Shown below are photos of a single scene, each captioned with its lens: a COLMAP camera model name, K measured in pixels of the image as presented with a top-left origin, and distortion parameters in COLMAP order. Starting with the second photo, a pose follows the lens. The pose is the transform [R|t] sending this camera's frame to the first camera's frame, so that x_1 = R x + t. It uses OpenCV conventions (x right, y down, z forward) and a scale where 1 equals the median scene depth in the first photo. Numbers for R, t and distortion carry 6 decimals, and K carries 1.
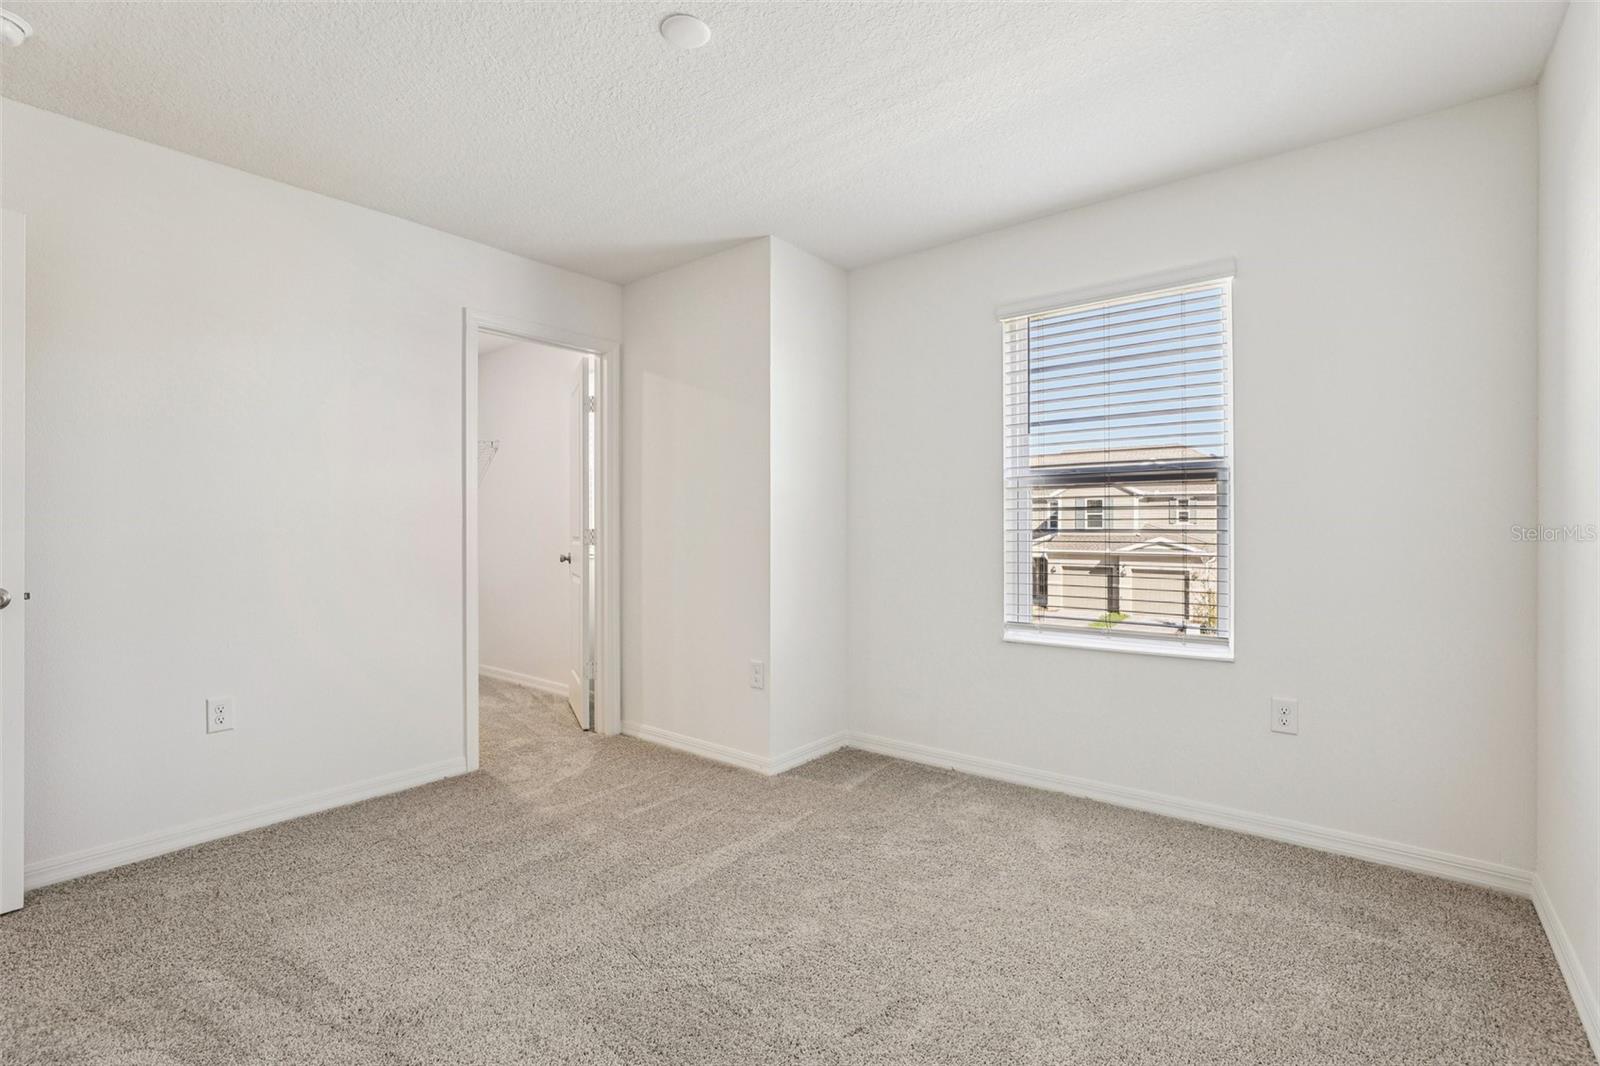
lens RADIAL K [[729.1, 0, 795.0], [0, 729.1, 530.9], [0, 0, 1]] dist [-0.028748, 0.005544]
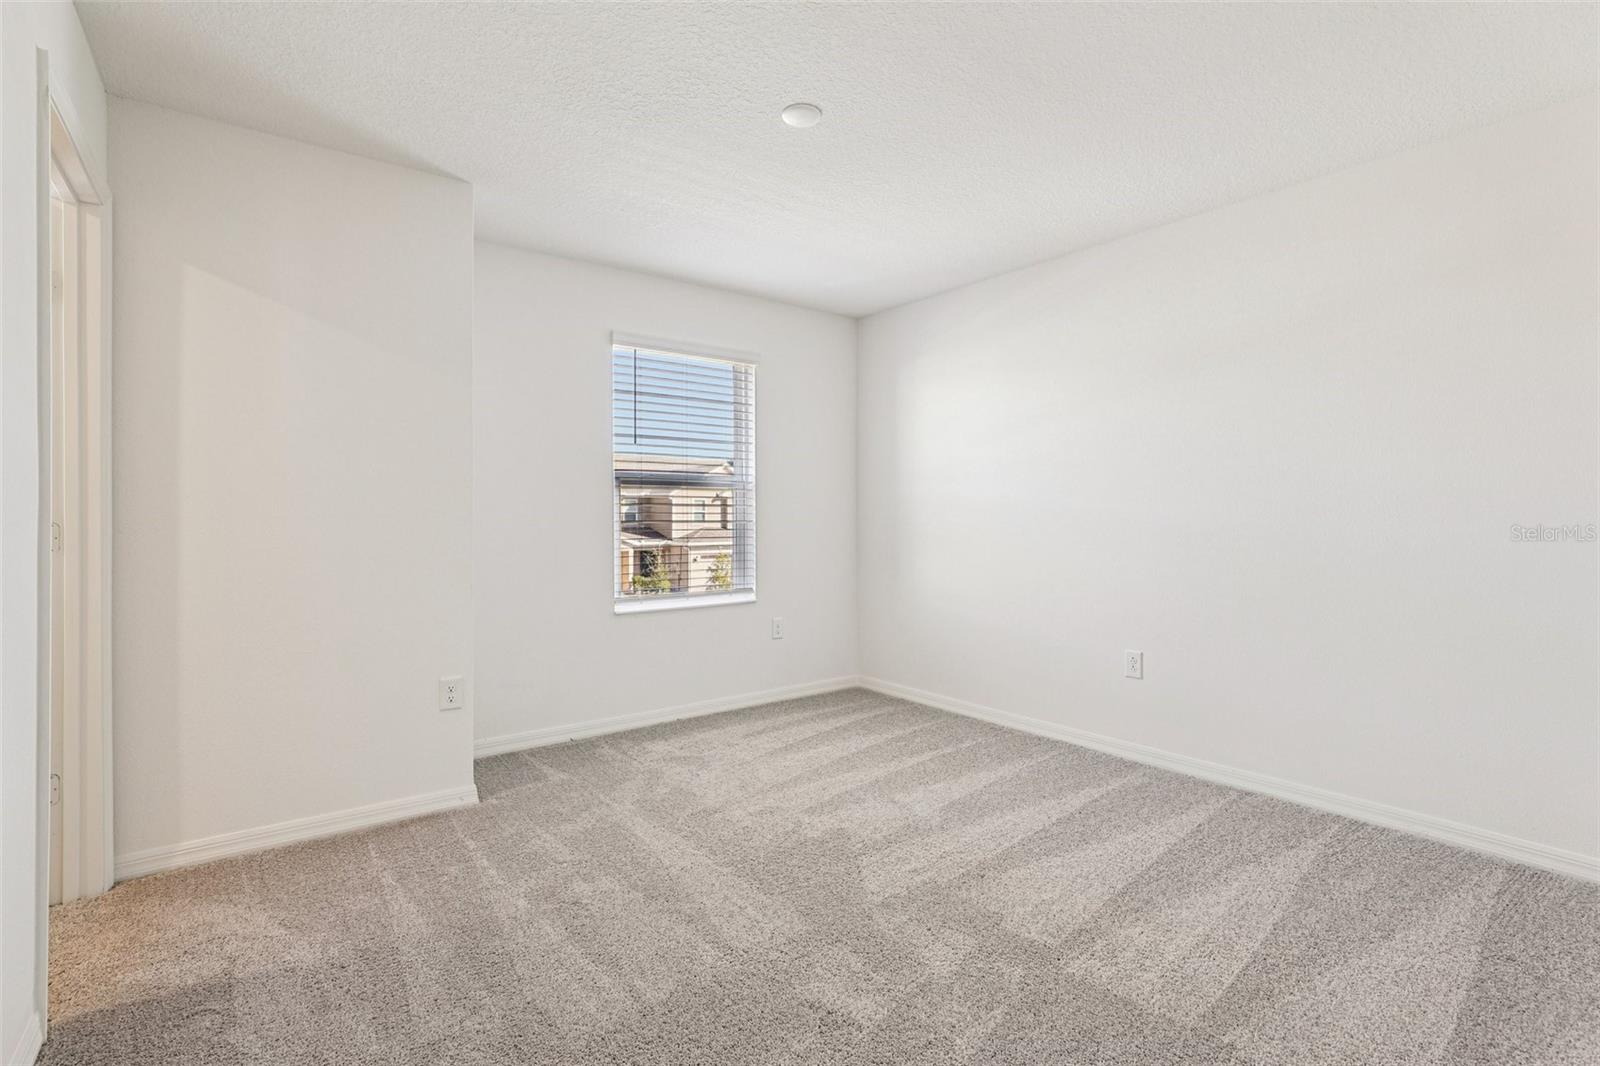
lens RADIAL K [[729.1, 0, 793.7], [0, 729.1, 529.5], [0, 0, 1]] dist [-0.028748, 0.005544]
pose [[0.233037, -0.007986, 0.972435, -0.826424], [0.007255, 0.999953, 0.006473, 0.007216], [-0.972441, 0.005546, 0.233084, 0.454130]]
